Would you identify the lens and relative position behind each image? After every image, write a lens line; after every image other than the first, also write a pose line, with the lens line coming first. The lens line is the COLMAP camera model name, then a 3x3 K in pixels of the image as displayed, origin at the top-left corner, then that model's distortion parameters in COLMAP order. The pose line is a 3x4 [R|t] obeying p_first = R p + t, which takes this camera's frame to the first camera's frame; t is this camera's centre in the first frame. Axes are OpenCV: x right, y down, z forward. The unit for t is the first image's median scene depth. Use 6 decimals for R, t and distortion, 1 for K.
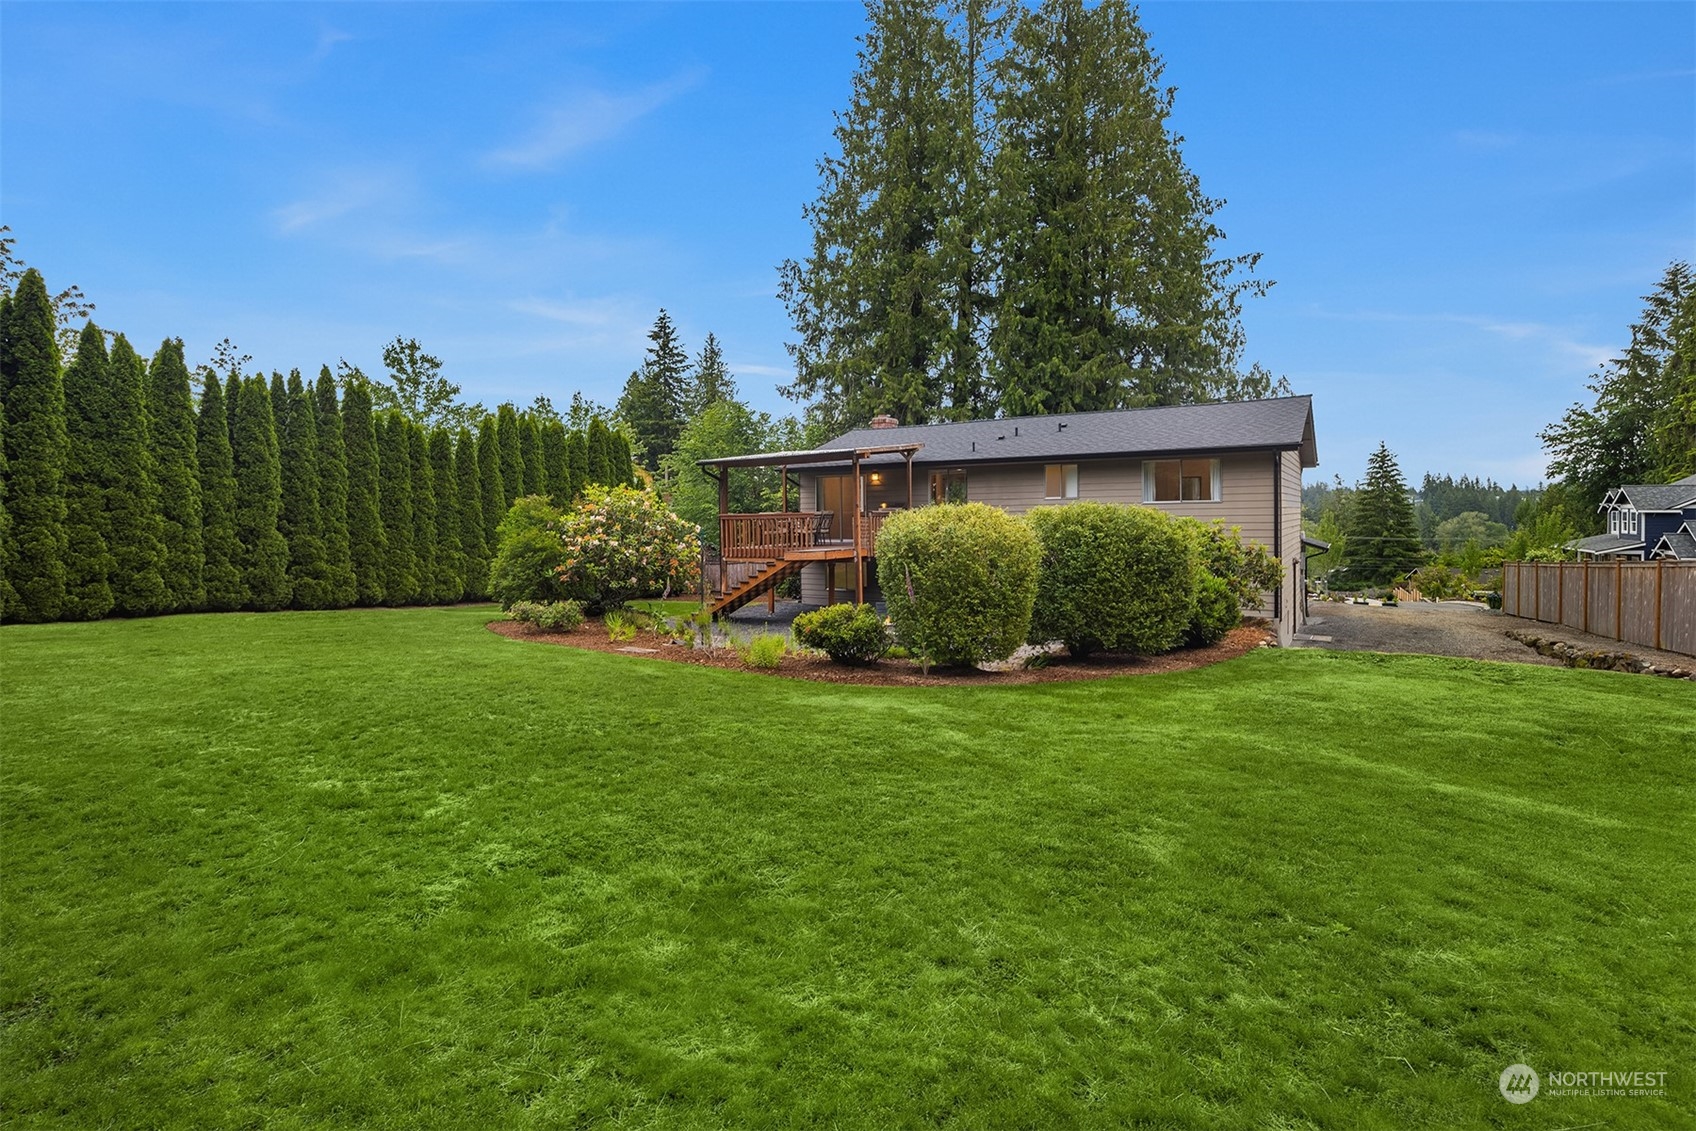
lens RADIAL K [[824.0, 0, 844.3], [0, 824.0, 561.5], [0, 0, 1]] dist [0.007452, -0.002998]
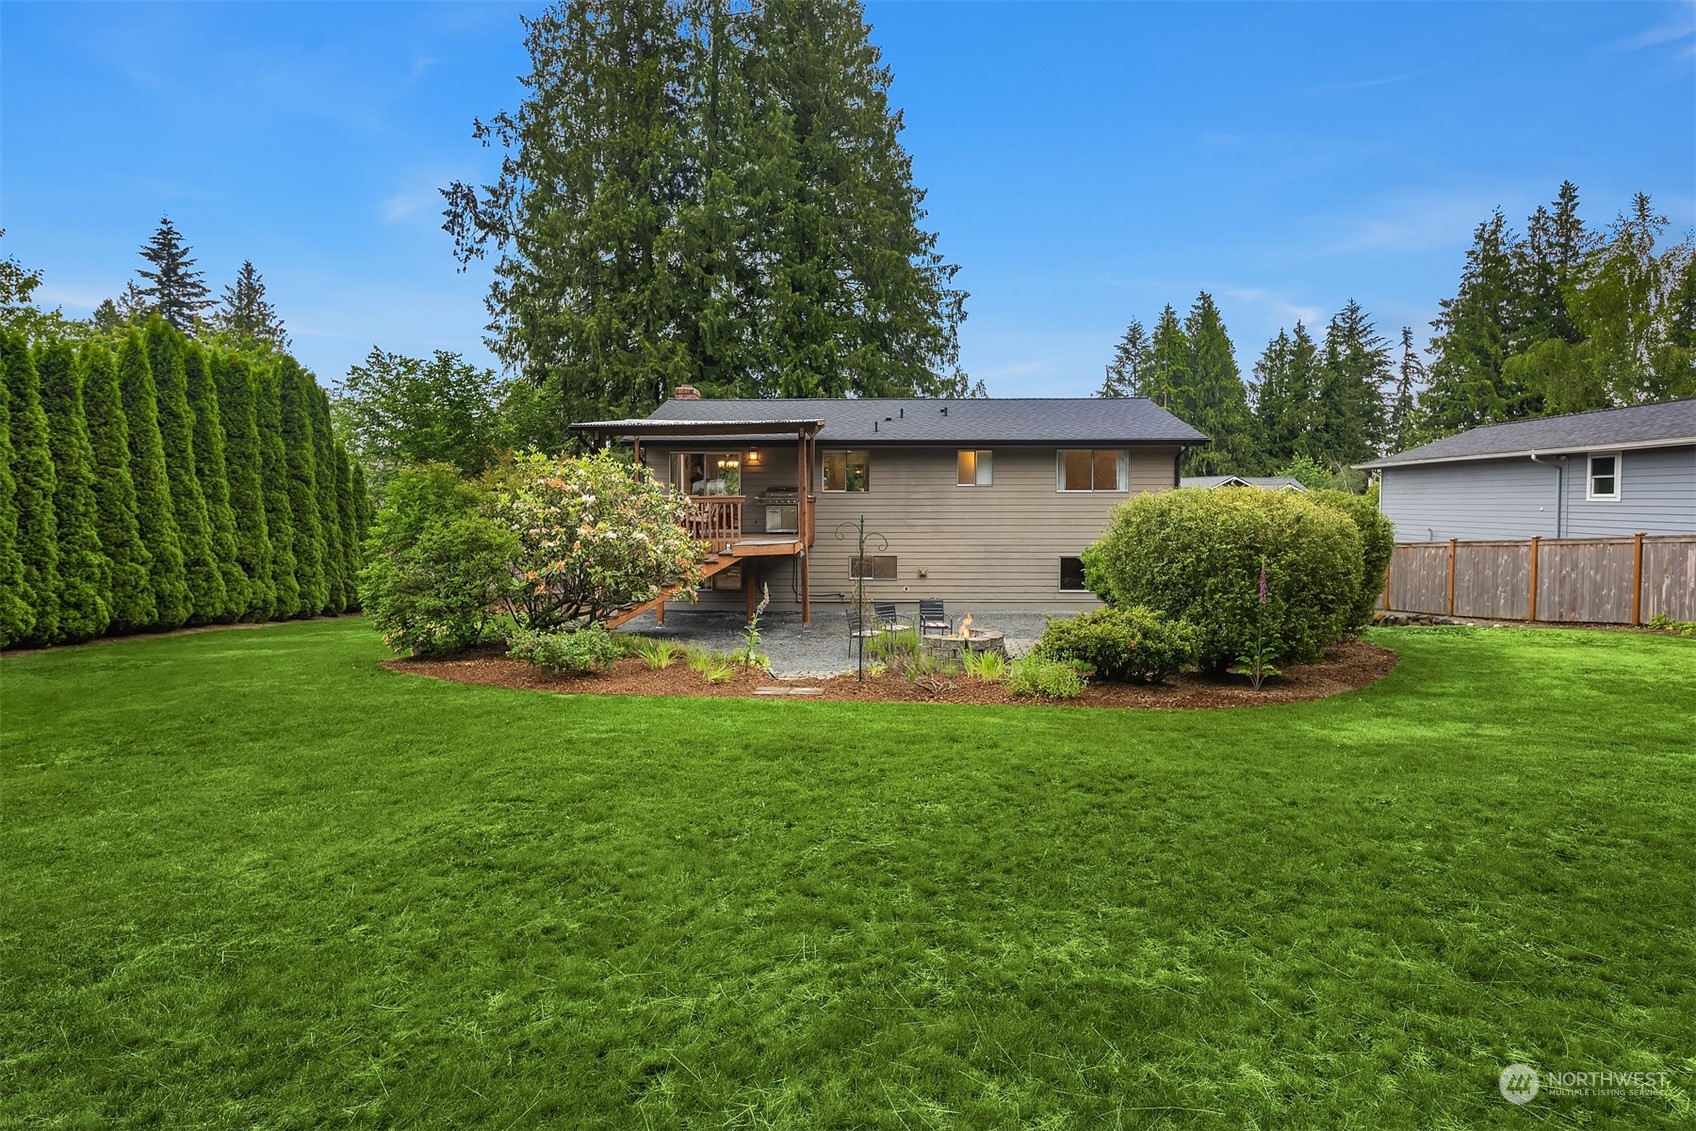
lens RADIAL K [[824.0, 0, 844.8], [0, 824.0, 558.4], [0, 0, 1]] dist [0.007452, -0.002998]
pose [[0.864085, -0.023062, 0.502817, -0.259924], [0.018558, 0.999730, 0.013962, -0.005614], [-0.503004, -0.002734, 0.864280, 0.180604]]
